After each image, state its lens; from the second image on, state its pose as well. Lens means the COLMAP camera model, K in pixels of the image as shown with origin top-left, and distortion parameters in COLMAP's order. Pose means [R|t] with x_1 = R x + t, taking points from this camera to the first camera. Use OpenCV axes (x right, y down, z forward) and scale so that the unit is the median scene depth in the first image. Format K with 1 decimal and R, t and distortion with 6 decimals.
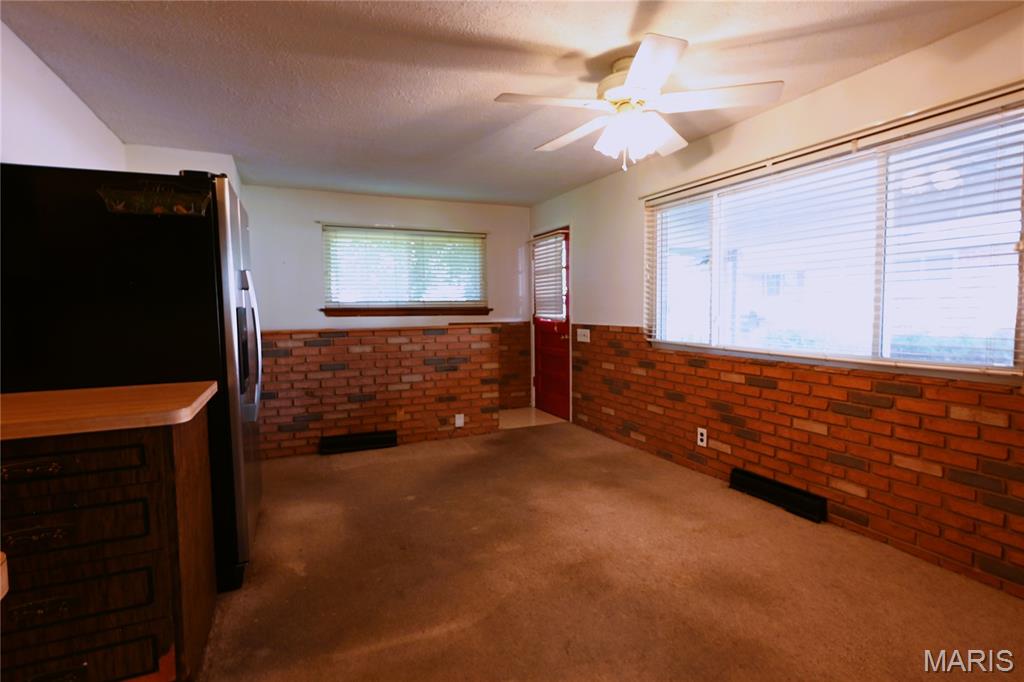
lens RADIAL K [[506.4, 0, 511.1], [0, 506.4, 342.3], [0, 0, 1]] dist [-0.000098, 0.000580]
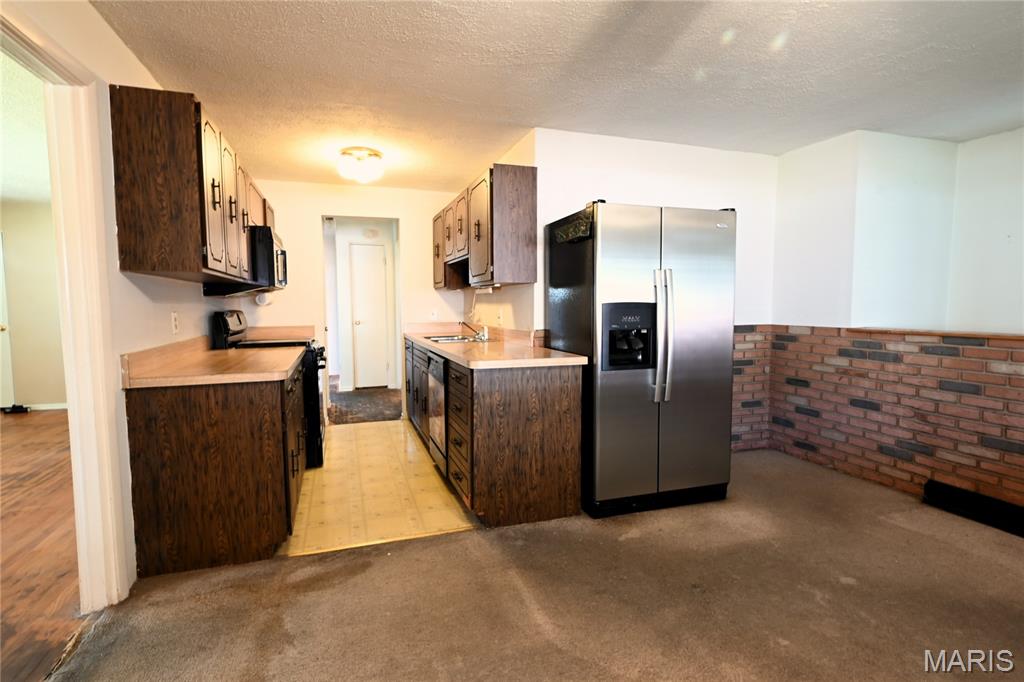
lens RADIAL K [[506.4, 0, 511.6], [0, 506.4, 340.8], [0, 0, 1]] dist [-0.000098, 0.000580]
pose [[-0.079547, 0.085721, -0.993139, 0.386749], [-0.064712, 0.993750, 0.090957, -0.038712], [0.994728, 0.071504, -0.073502, 0.449607]]
